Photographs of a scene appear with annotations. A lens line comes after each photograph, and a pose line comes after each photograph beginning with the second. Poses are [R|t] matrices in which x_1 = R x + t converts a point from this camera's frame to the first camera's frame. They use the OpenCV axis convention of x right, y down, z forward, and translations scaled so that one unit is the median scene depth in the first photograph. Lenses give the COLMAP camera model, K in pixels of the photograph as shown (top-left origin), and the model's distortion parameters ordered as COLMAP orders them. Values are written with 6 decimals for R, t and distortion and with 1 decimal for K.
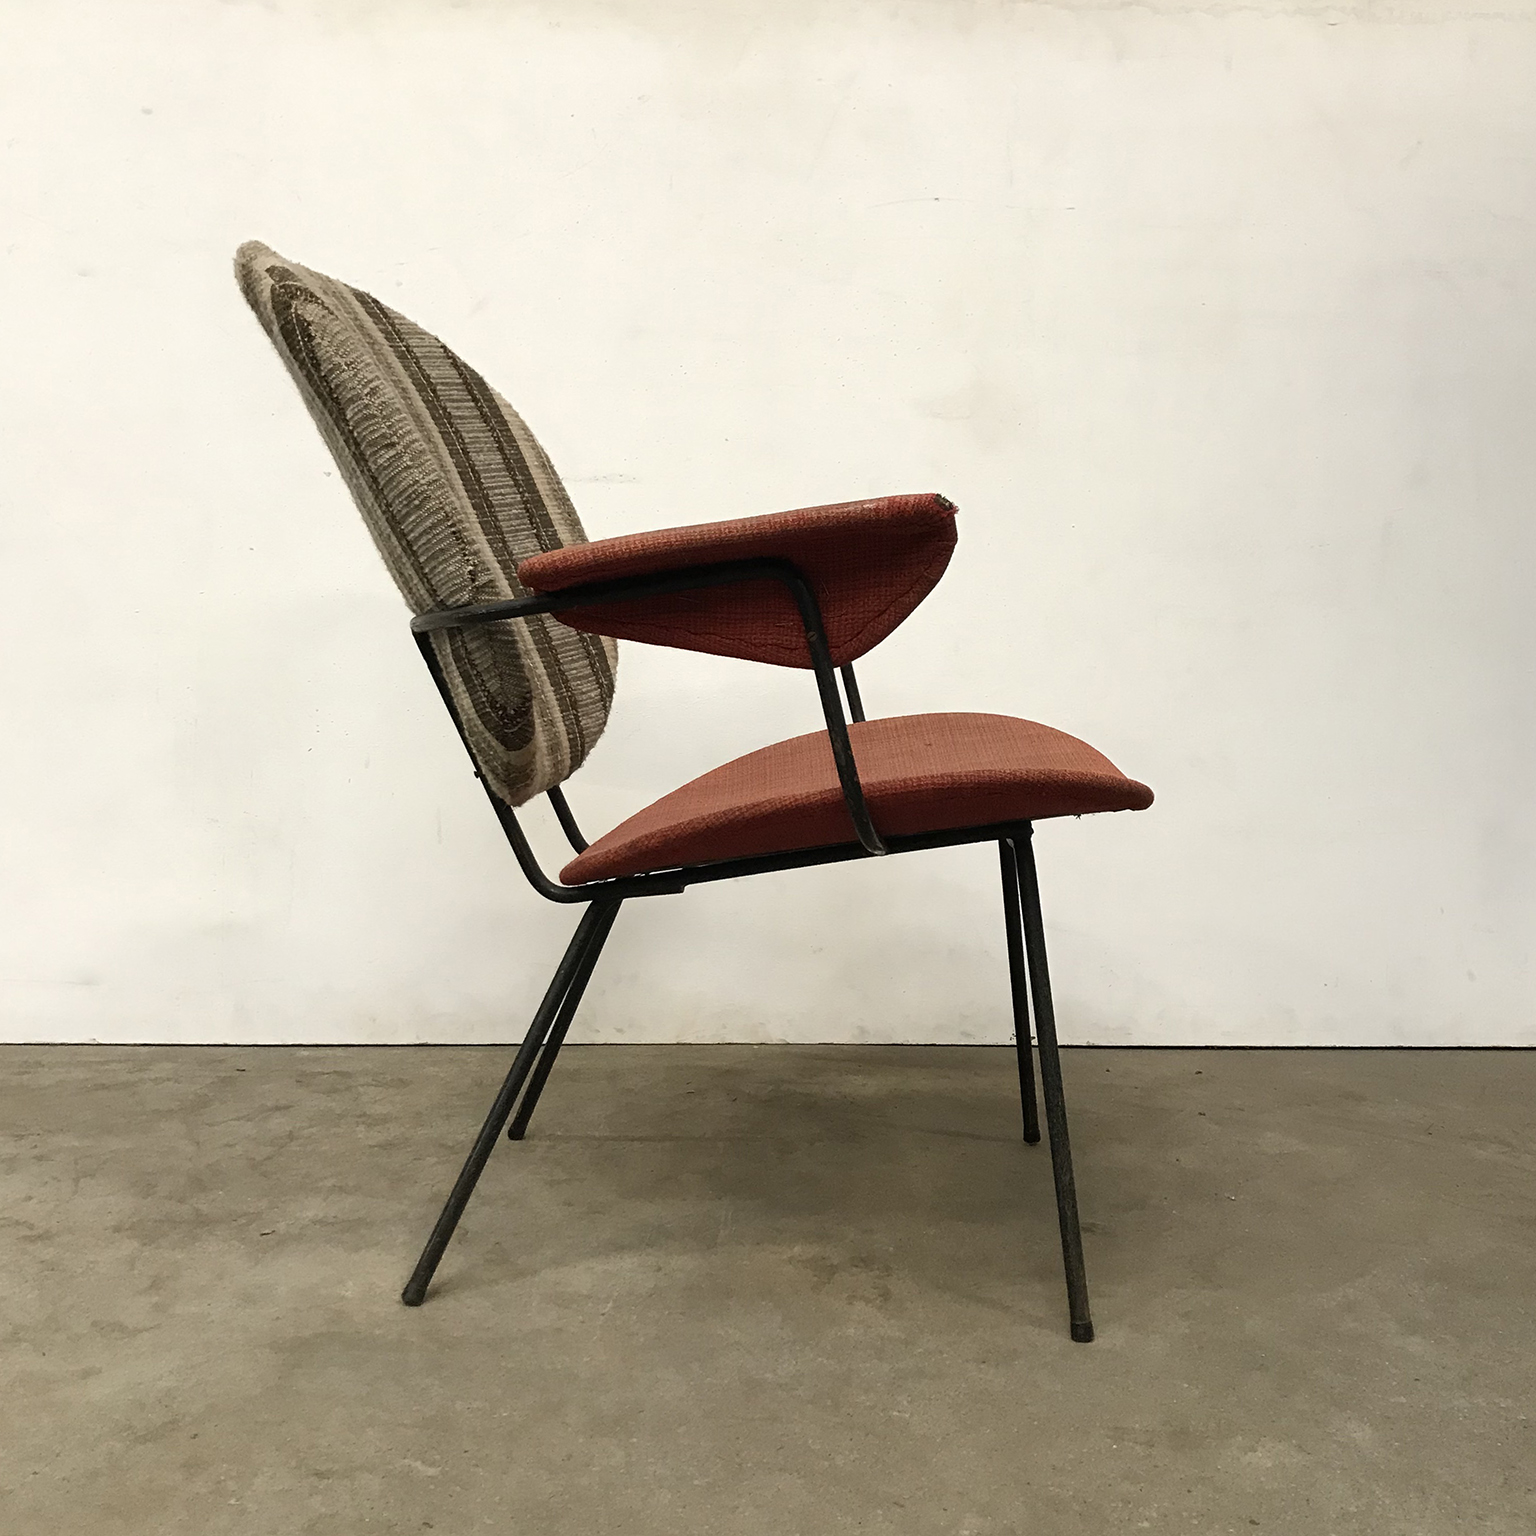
lens RADIAL K [[1729.9, 0, 768.0], [0, 1729.9, 768.0], [0, 0, 1]] dist [0.146158, -0.459719]
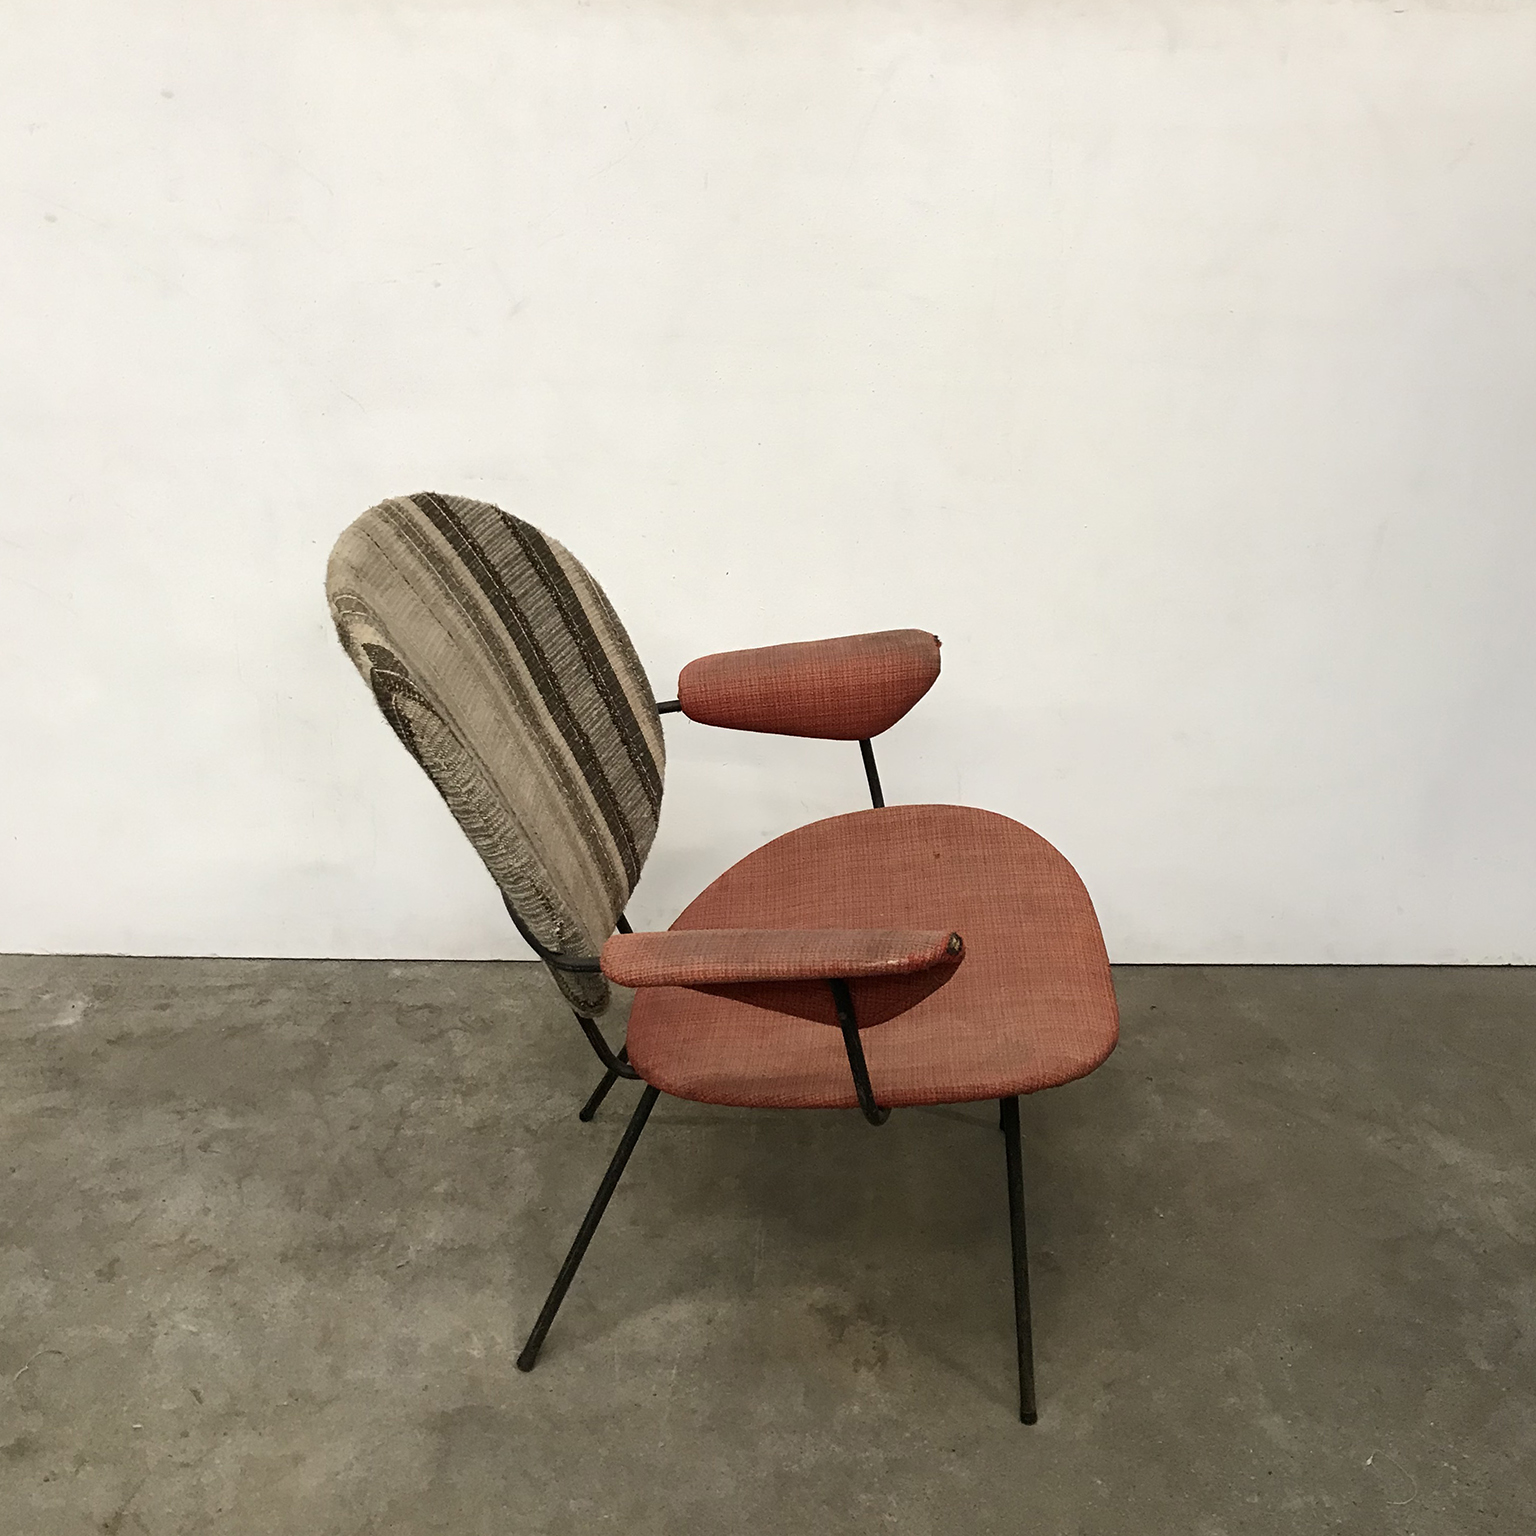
lens RADIAL K [[1729.9, 0, 768.0], [0, 1729.9, 768.0], [0, 0, 1]] dist [0.146158, -0.459719]
pose [[0.999916, 0.012958, 0.001029, -0.024532], [-0.012430, 0.930074, 0.367162, -0.552649], [0.003800, -0.367143, 0.930157, -0.058782]]
